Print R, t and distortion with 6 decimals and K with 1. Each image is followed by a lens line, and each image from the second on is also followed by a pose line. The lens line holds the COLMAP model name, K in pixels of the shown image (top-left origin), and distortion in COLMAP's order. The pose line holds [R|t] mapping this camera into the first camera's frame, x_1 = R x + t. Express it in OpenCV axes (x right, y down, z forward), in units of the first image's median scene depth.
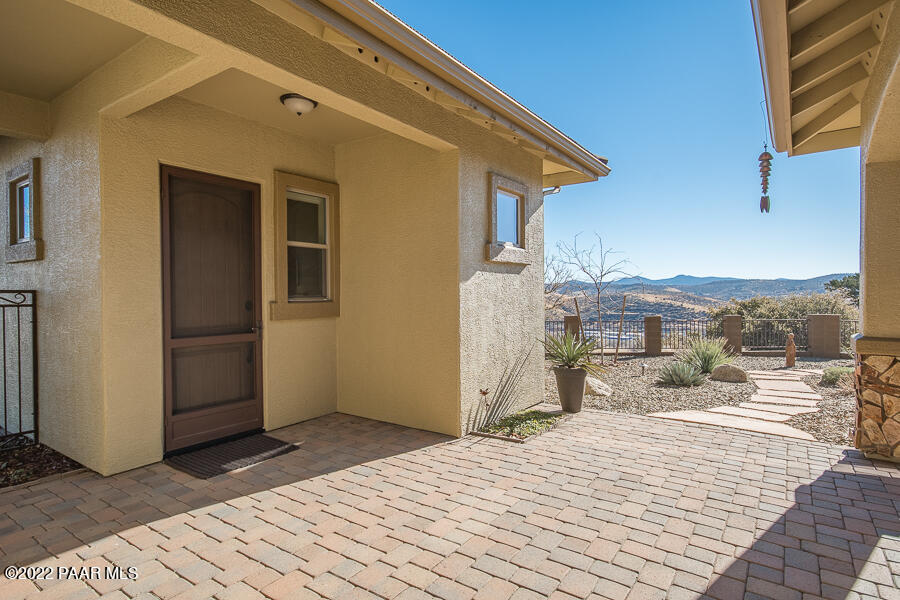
lens RADIAL K [[452.9, 0, 450.0], [0, 452.9, 300.0], [0, 0, 1]] dist [0.014750, 0.000777]
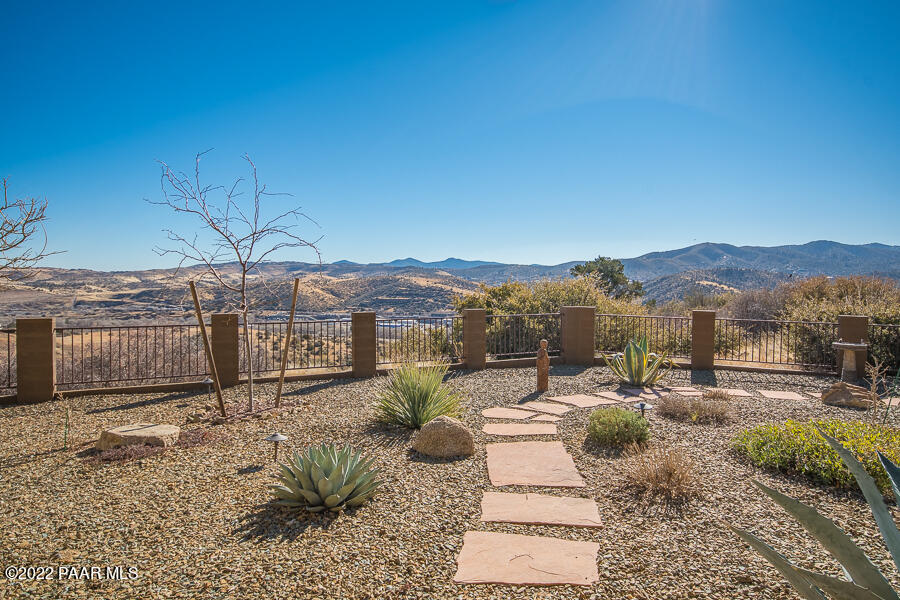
lens RADIAL K [[529.5, 0, 450.0], [0, 529.5, 300.0], [0, 0, 1]] dist [0.001831, 0.001734]
pose [[0.891909, -0.007202, 0.452158, 0.224456], [-0.007128, 0.999525, 0.029981, -0.004195], [-0.452159, -0.029963, 0.891434, 0.304894]]
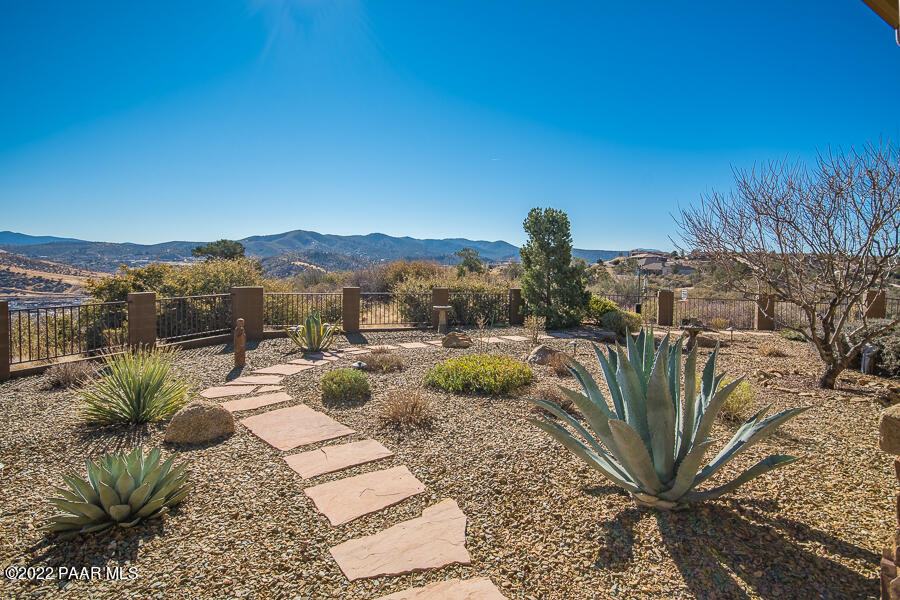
lens RADIAL K [[469.9, 0, 440.4], [0, 469.9, 264.6], [0, 0, 1]] dist [-0.001854, -0.000318]
pose [[0.347858, 0.008752, 0.937507, 0.138286], [-0.009829, 0.999936, -0.005688, -0.007055], [-0.937496, -0.007236, 0.347921, 0.362409]]
